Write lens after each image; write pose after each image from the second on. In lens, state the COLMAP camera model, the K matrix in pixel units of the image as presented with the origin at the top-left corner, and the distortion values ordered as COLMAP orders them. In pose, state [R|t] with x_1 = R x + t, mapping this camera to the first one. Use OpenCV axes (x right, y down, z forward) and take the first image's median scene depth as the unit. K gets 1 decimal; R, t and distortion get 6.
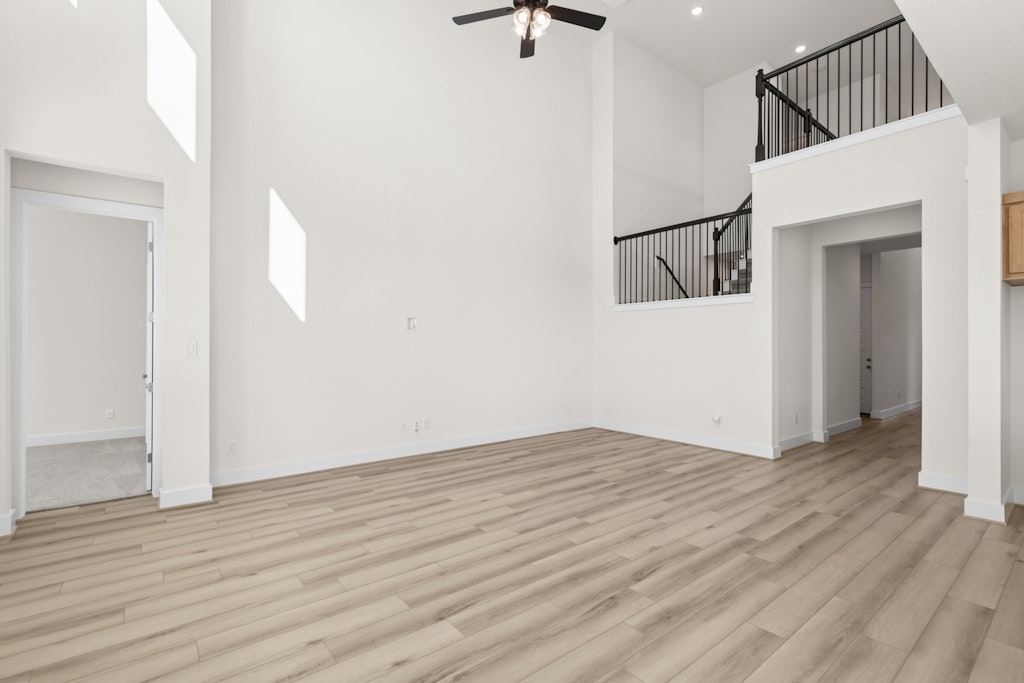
lens RADIAL K [[458.1, 0, 511.0], [0, 458.1, 346.6], [0, 0, 1]] dist [0.003415, 0.000462]
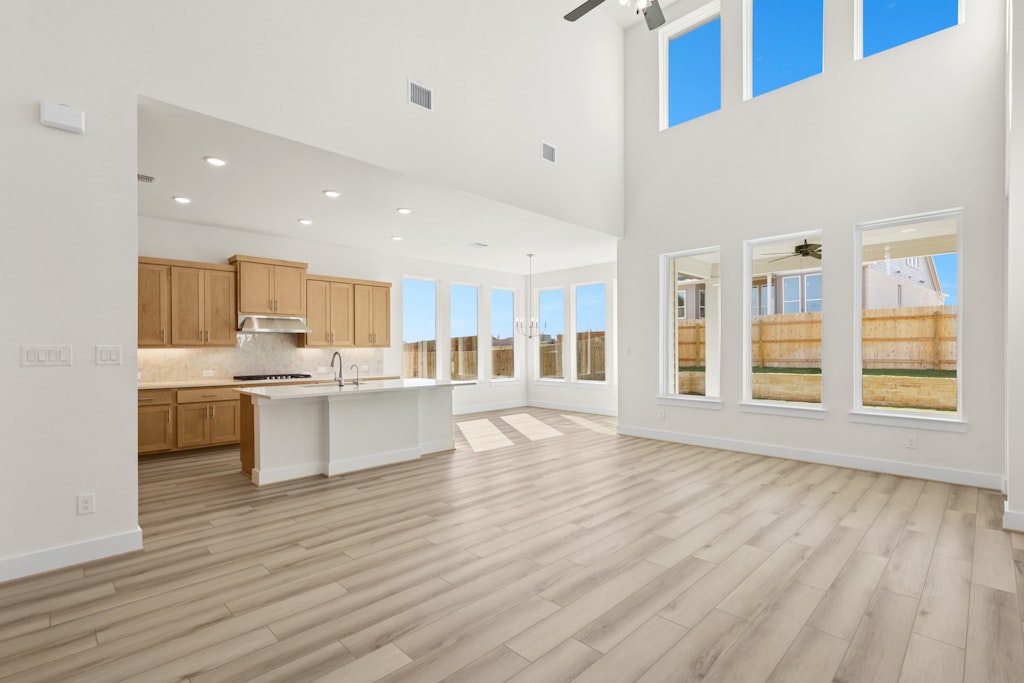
lens RADIAL K [[458.1, 0, 511.0], [0, 458.1, 346.6], [0, 0, 1]] dist [0.003415, 0.000462]
pose [[-0.994793, 0.000452, -0.101911, 0.378879], [0.001053, 0.999982, -0.005842, -0.003083], [0.101907, -0.005919, -0.994776, 1.851653]]
